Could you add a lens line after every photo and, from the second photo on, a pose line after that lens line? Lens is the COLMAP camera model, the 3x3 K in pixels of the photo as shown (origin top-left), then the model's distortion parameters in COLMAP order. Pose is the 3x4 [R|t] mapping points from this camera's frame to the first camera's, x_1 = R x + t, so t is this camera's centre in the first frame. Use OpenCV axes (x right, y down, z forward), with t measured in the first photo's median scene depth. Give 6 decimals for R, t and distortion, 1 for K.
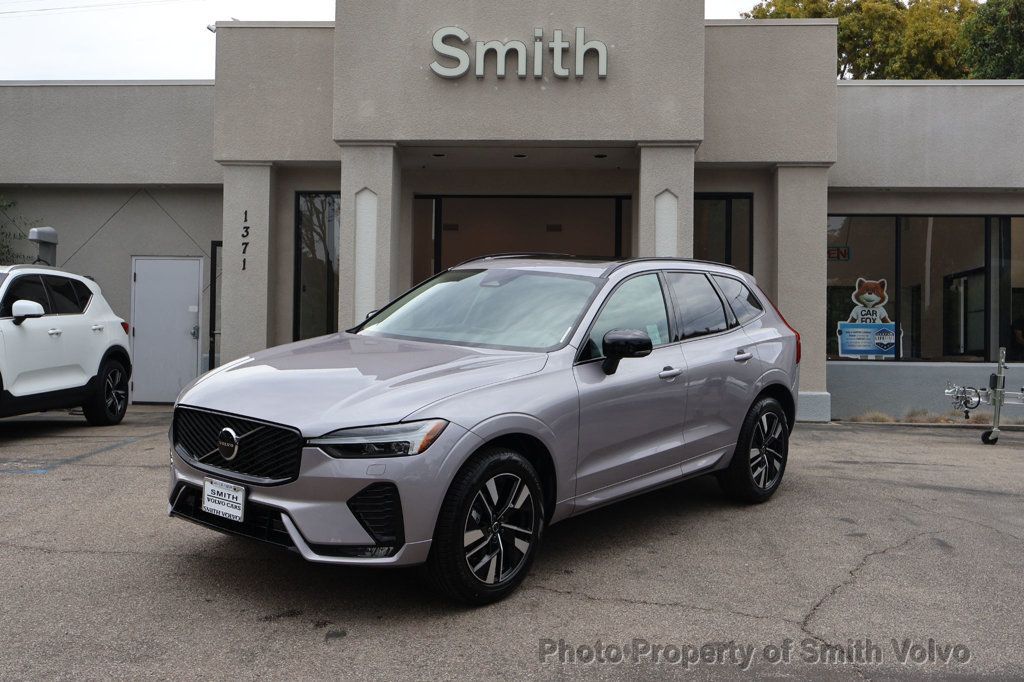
lens RADIAL K [[1020.2, 0, 512.0], [0, 1020.2, 341.0], [0, 0, 1]] dist [0.010943, 0.001598]
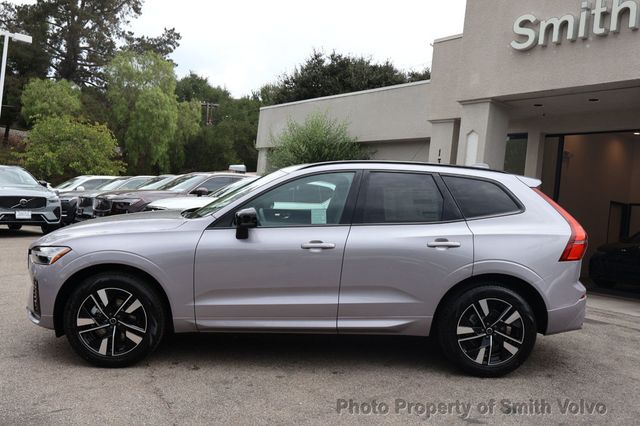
lens RADIAL K [[574.6, 0, 320.0], [0, 574.6, 213.0], [0, 0, 1]] dist [-0.004963, 0.001146]
pose [[0.654827, 0.047570, -0.754280, 0.373392], [-0.078540, 0.996897, -0.005313, -0.003442], [0.751687, 0.062720, 0.656531, 0.274318]]
